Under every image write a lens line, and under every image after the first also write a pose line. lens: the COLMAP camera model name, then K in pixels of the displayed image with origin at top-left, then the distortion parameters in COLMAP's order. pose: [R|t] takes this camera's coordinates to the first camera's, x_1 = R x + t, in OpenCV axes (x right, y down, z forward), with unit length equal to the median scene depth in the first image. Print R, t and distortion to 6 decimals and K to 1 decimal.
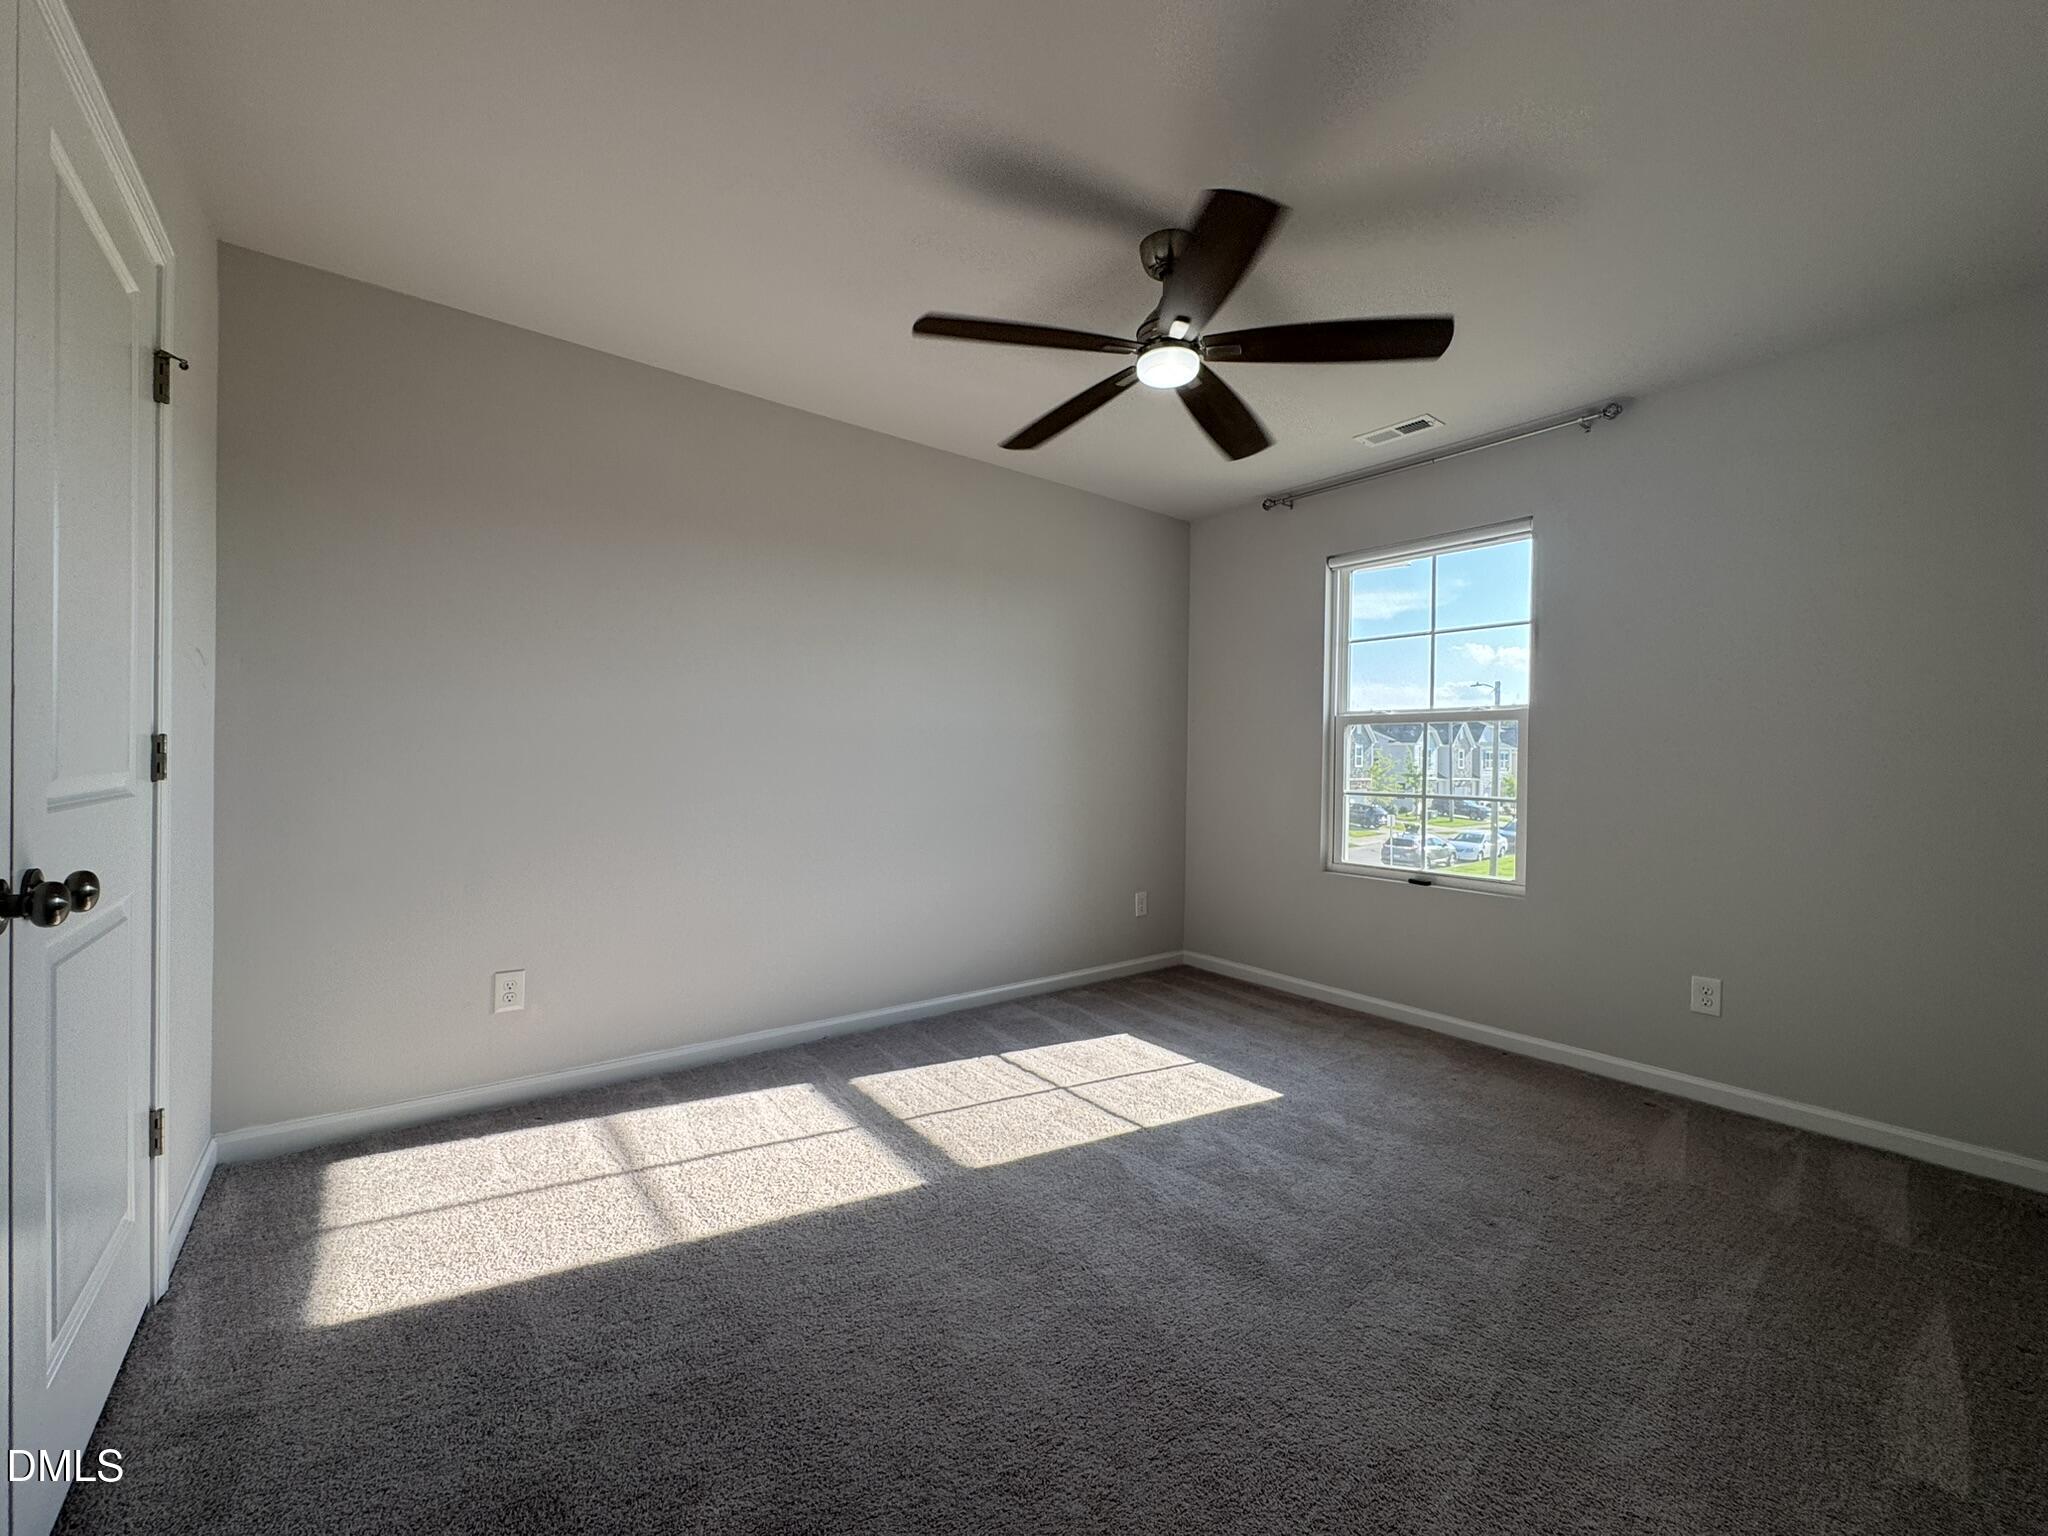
lens RADIAL K [[817.6, 0, 1013.6], [0, 817.6, 770.7], [0, 0, 1]] dist [-0.000168, -0.000077]
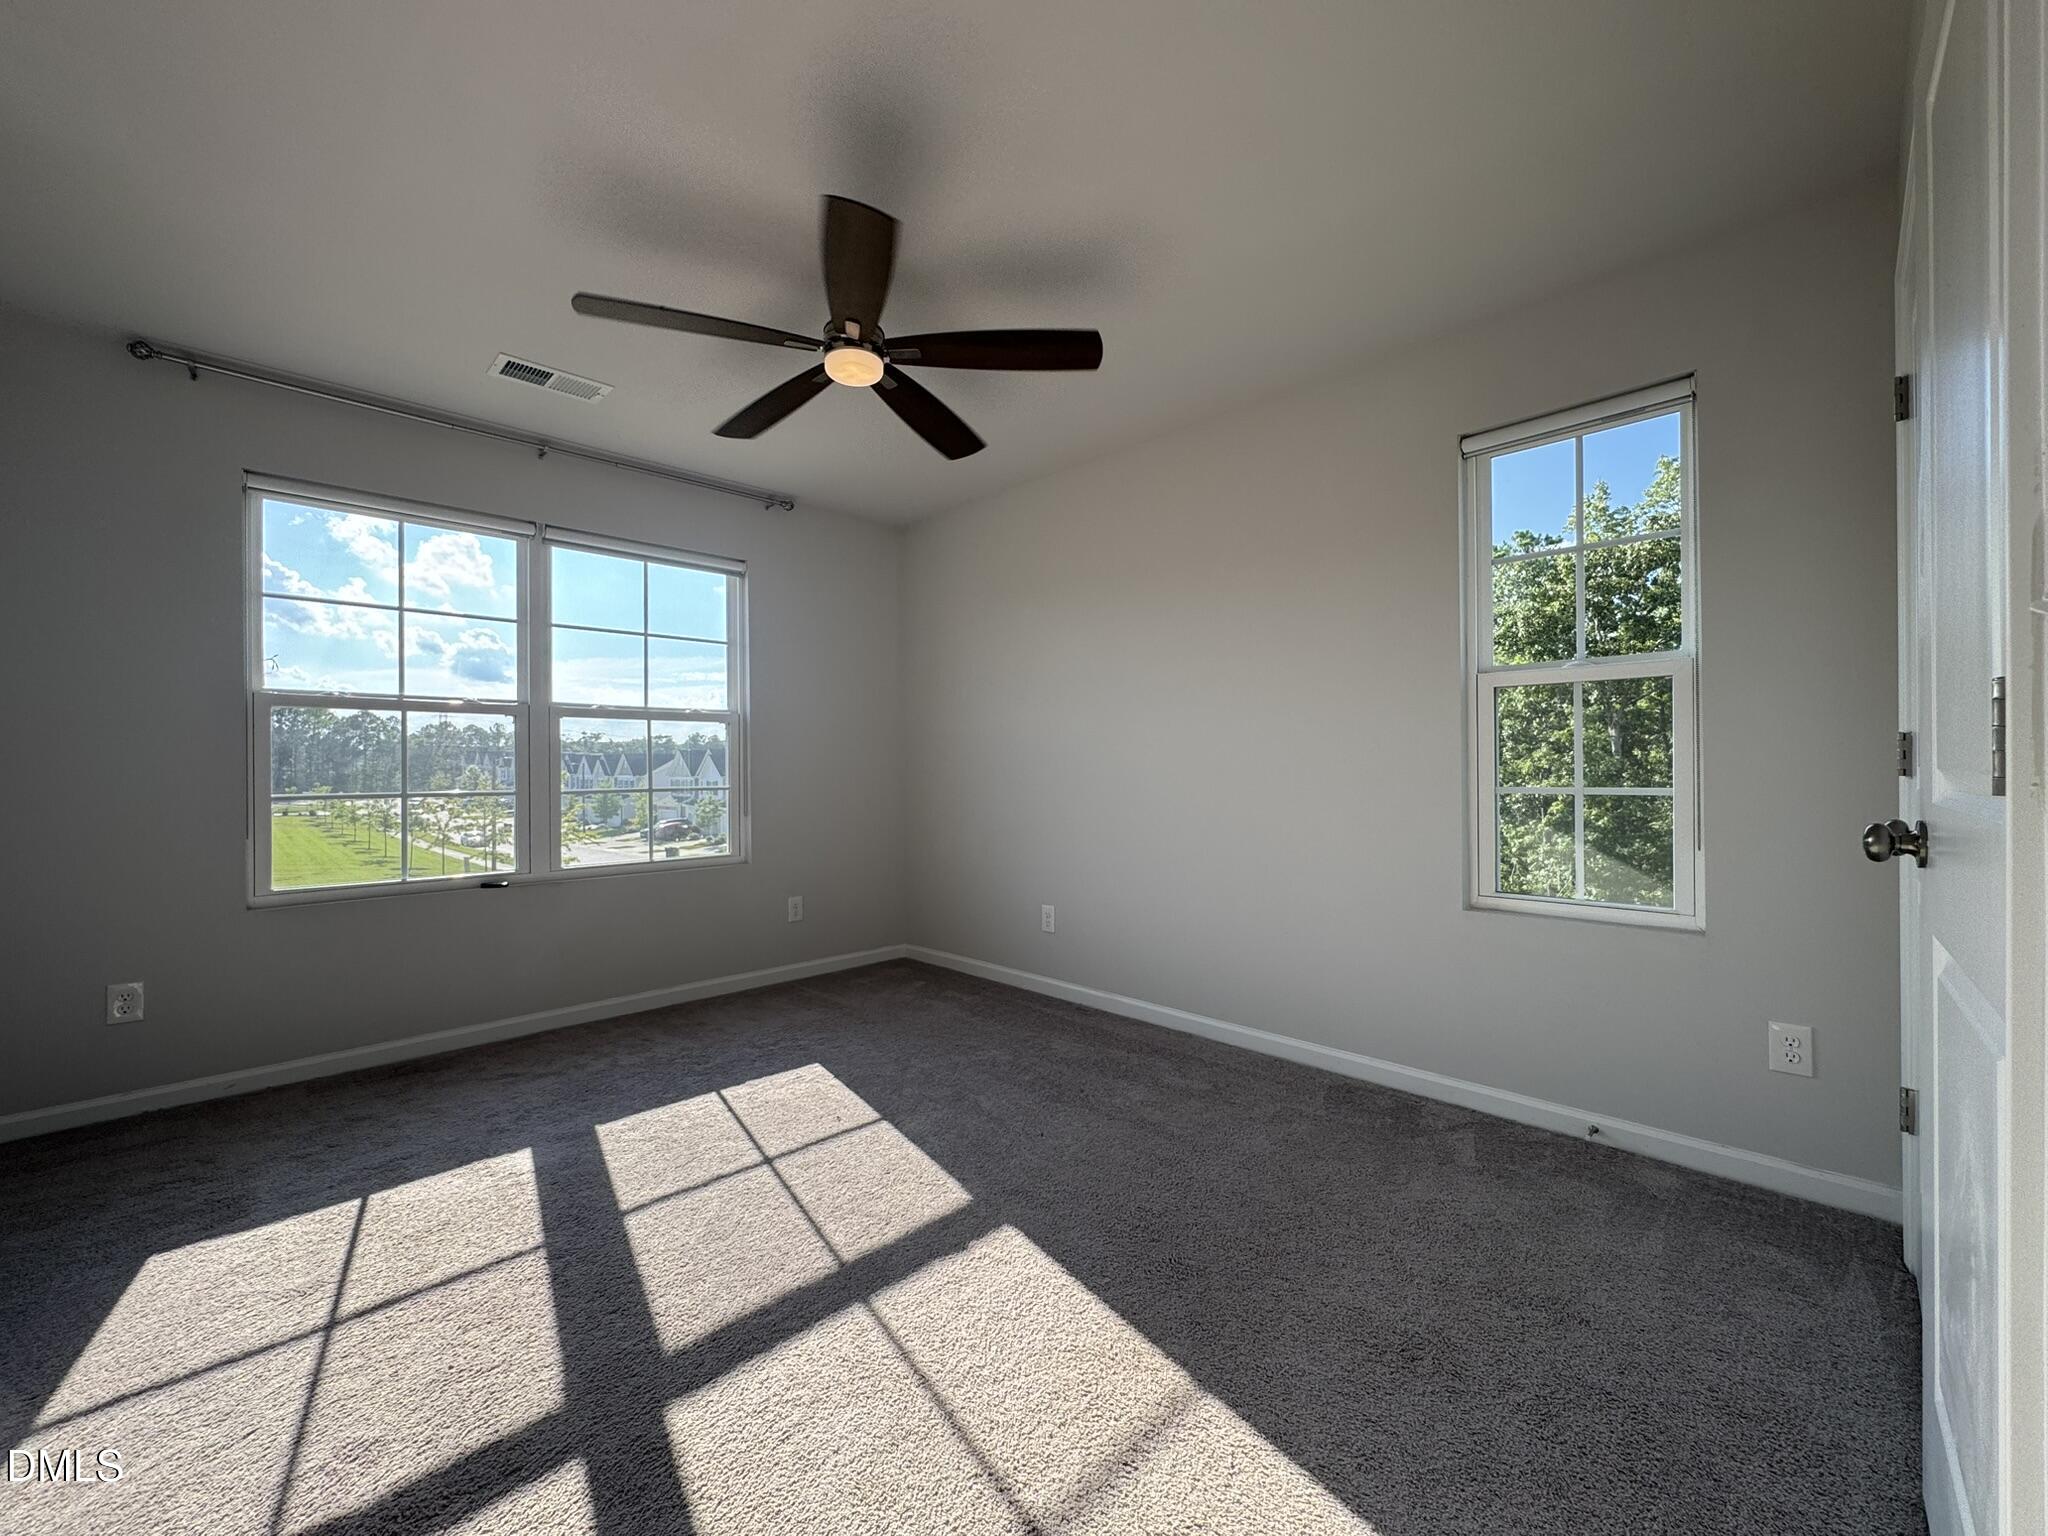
lens RADIAL K [[817.6, 0, 1010.9], [0, 817.6, 766.9], [0, 0, 1]] dist [-0.000168, -0.000077]
pose [[-0.099185, -0.025788, 0.994735, -0.691790], [0.011462, 0.999568, 0.027056, -0.024127], [-0.995003, 0.014085, -0.098846, 0.747244]]
